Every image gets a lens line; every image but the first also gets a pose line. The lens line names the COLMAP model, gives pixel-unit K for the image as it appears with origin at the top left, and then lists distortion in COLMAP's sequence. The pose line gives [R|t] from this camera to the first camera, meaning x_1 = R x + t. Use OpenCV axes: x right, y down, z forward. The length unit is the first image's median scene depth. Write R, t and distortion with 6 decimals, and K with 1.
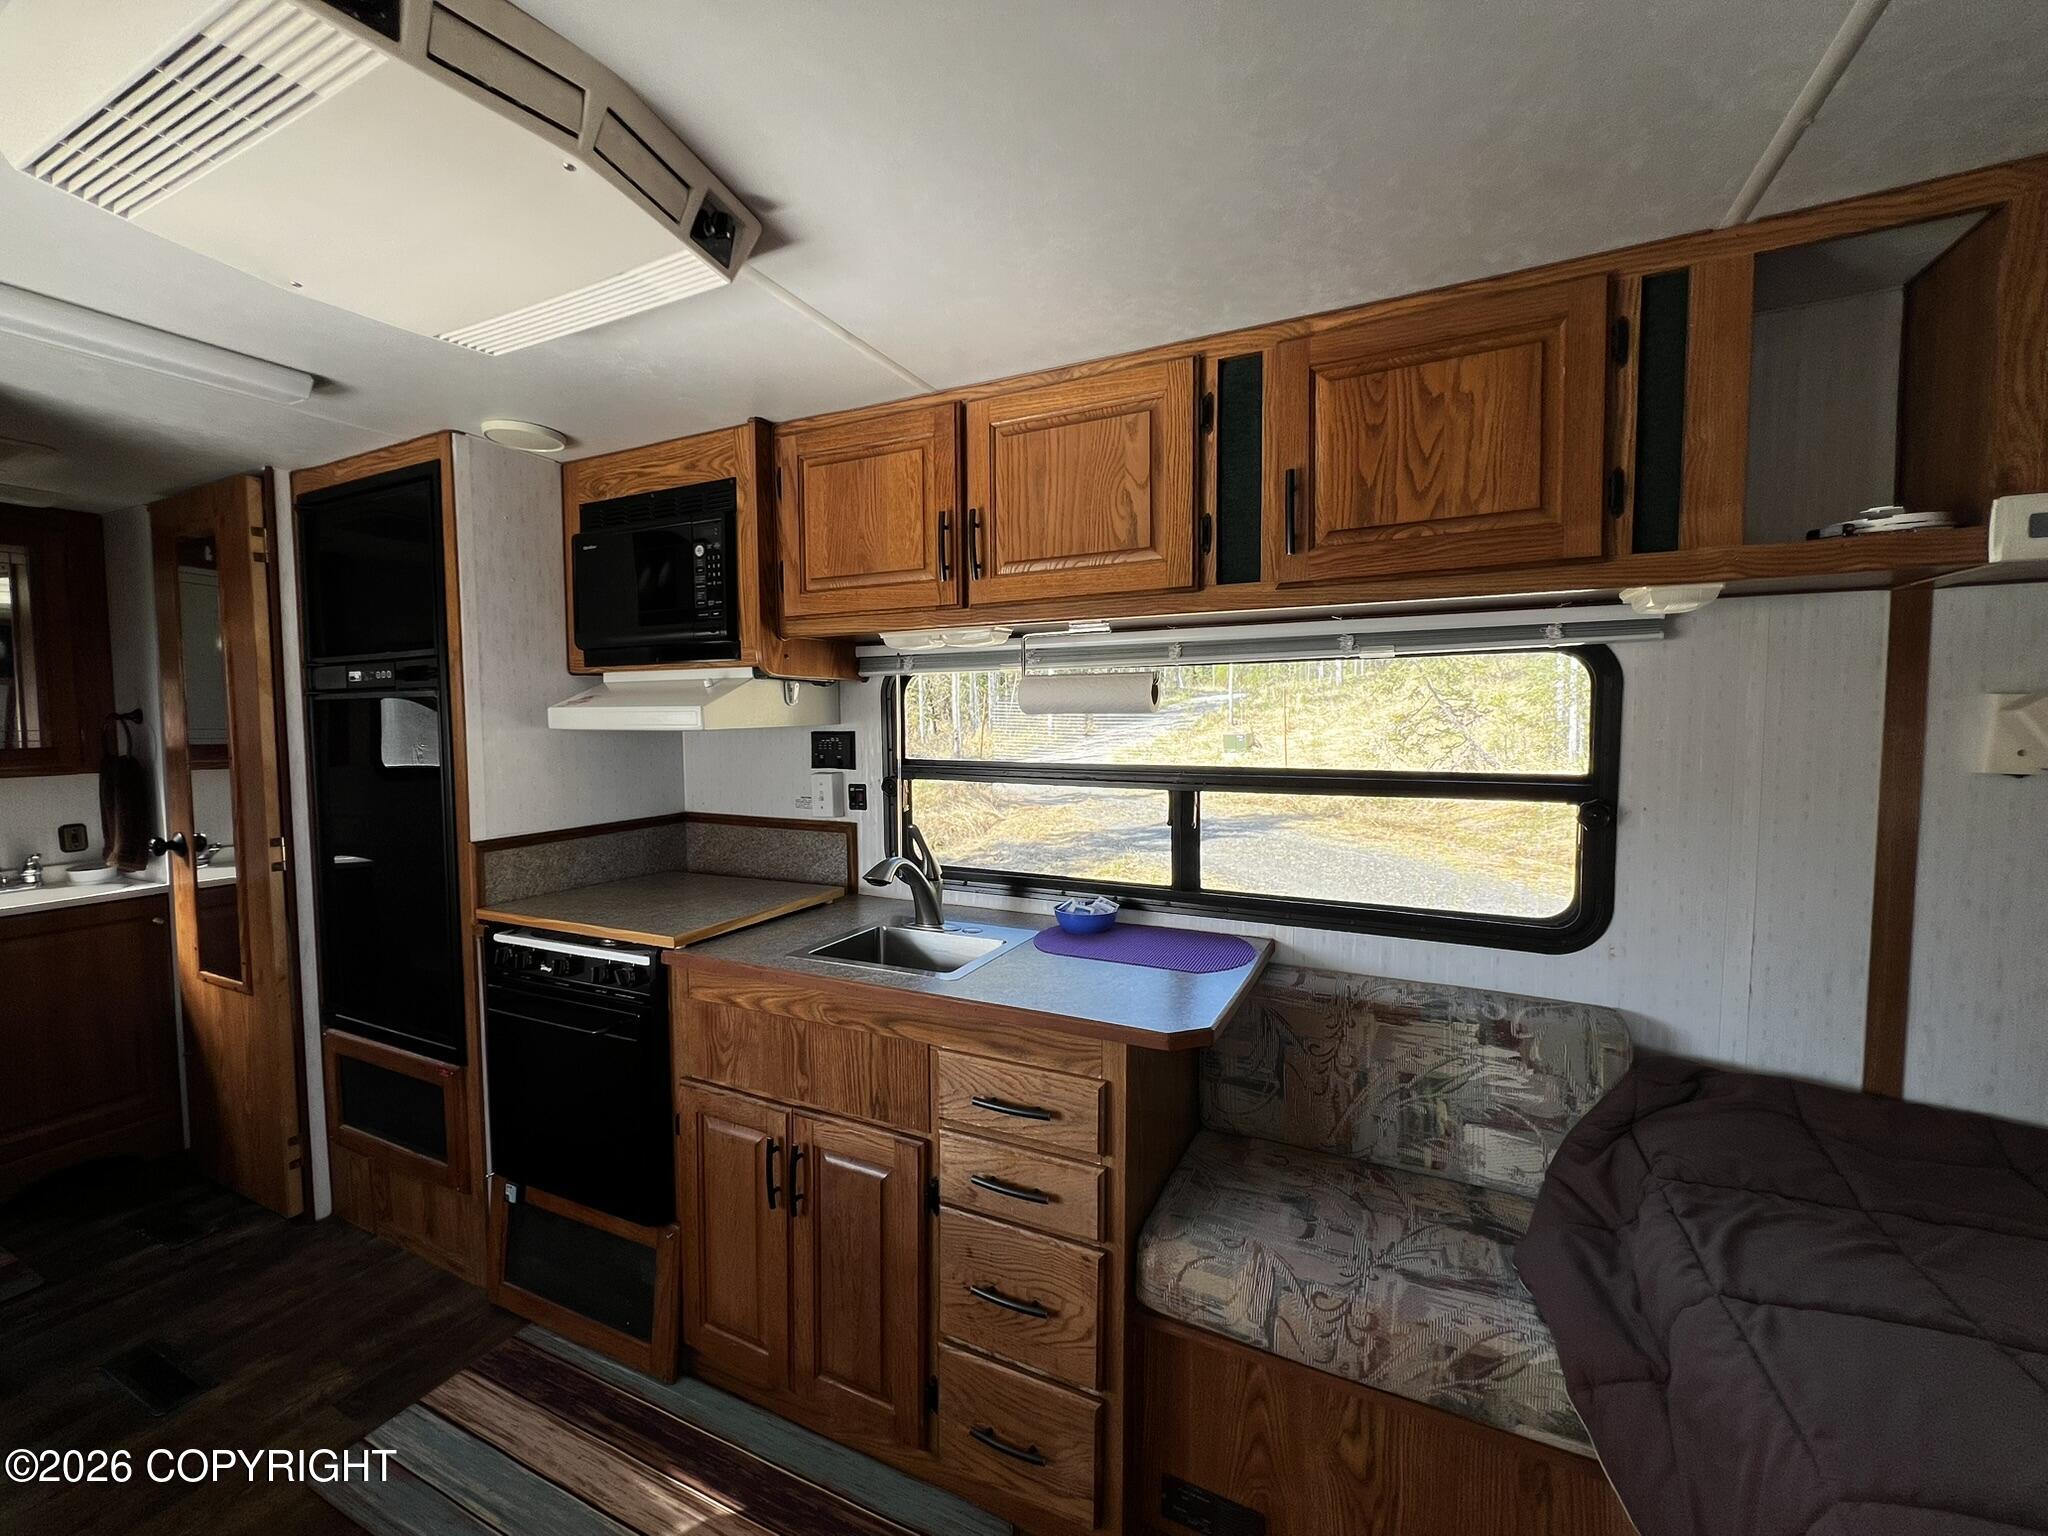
lens RADIAL K [[818.7, 0, 1017.4], [0, 818.7, 762.8], [0, 0, 1]] dist [-0.004086, 0.000178]
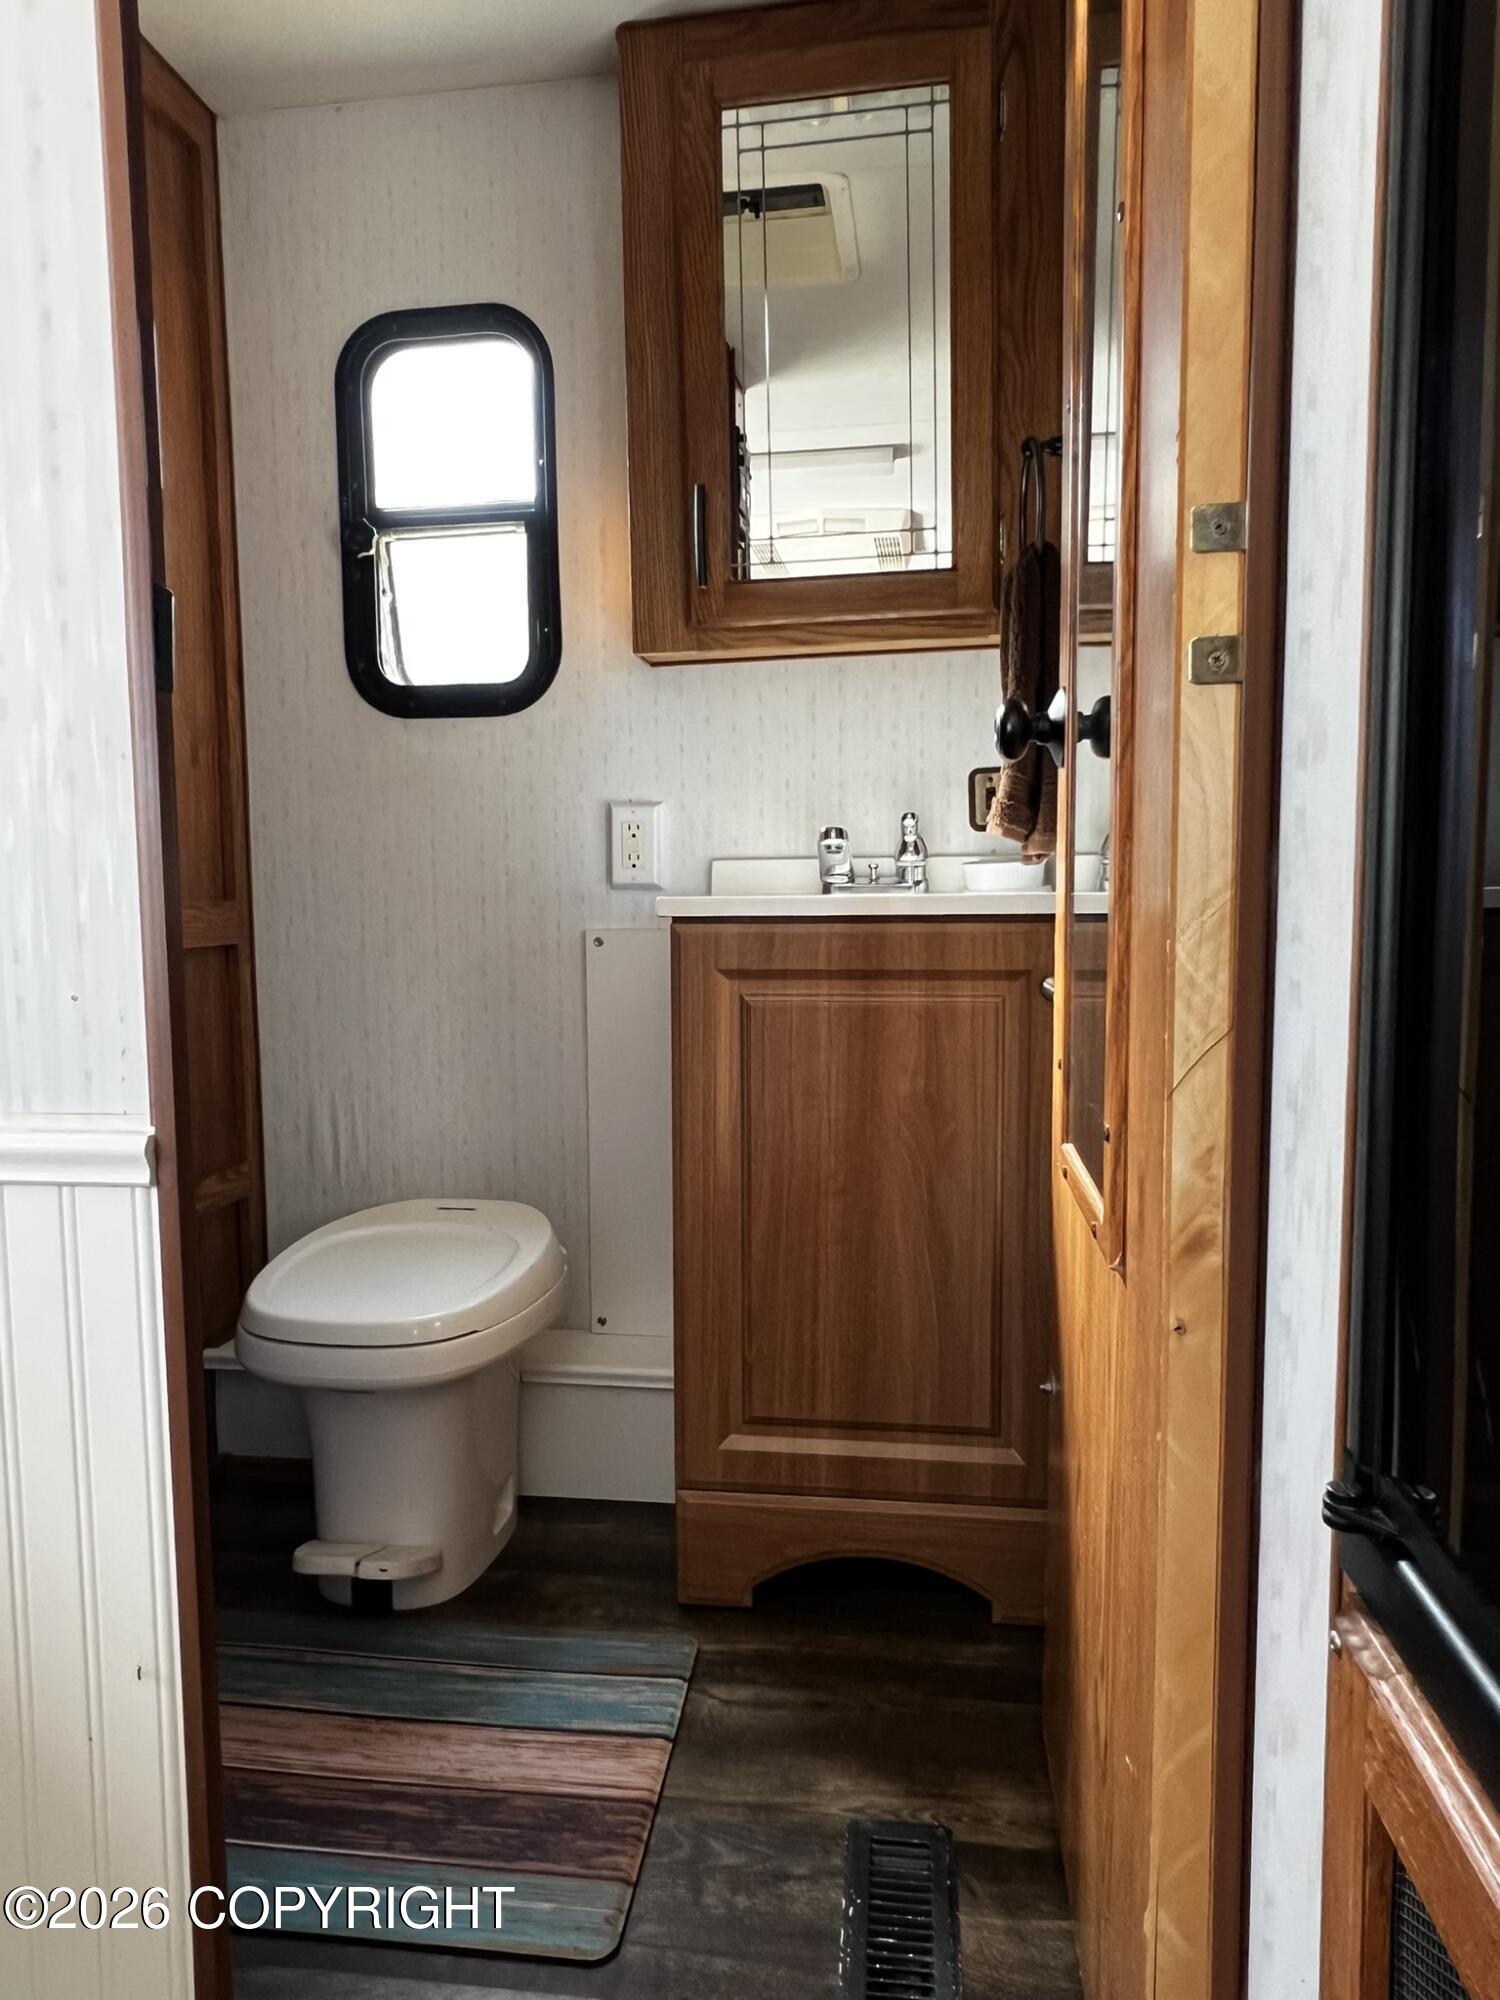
lens RADIAL K [[1271.6, 0, 746.2], [0, 1271.6, 1002.8], [0, 0, 1]] dist [-0.003239, 0.000050]
pose [[0.308936, 0.084784, -0.947296, -0.882043], [-0.053627, 0.995987, 0.071653, 0.259541], [0.949570, 0.028665, 0.312243, 1.081936]]
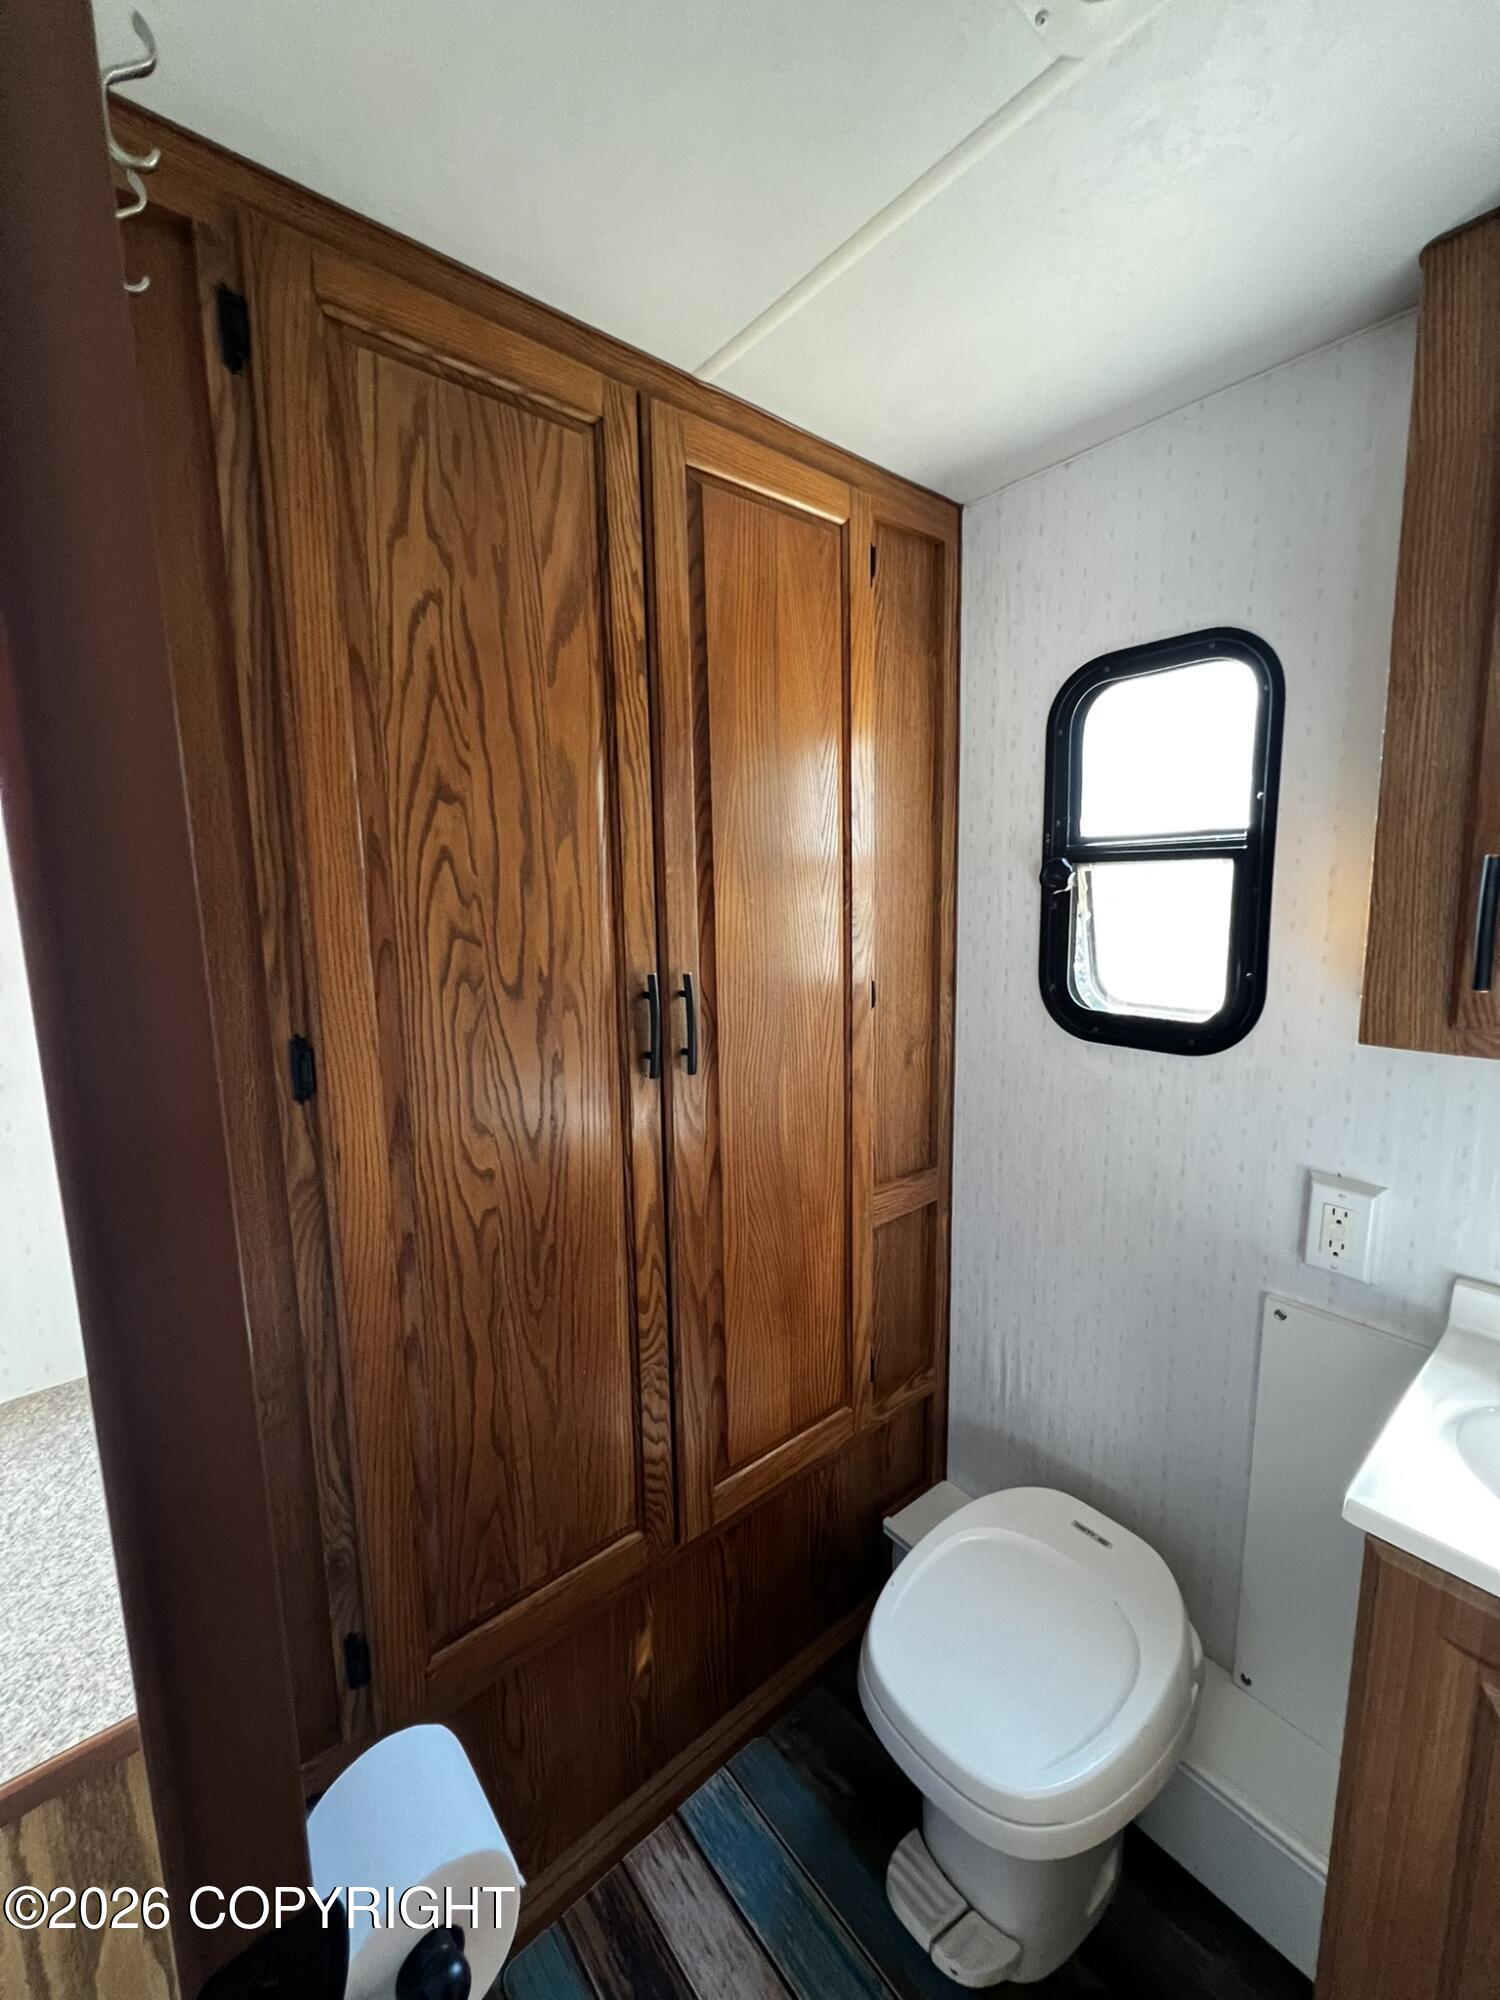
lens RADIAL K [[800.0, 0, 751.2], [0, 800.0, 1005.1], [0, 0, 1]] dist [-0.000105, 0.000049]
pose [[-0.420534, 0.141056, -0.896244, -1.283814], [-0.039581, 0.984047, 0.173448, -0.063985], [0.906413, 0.108415, -0.408242, 1.159639]]
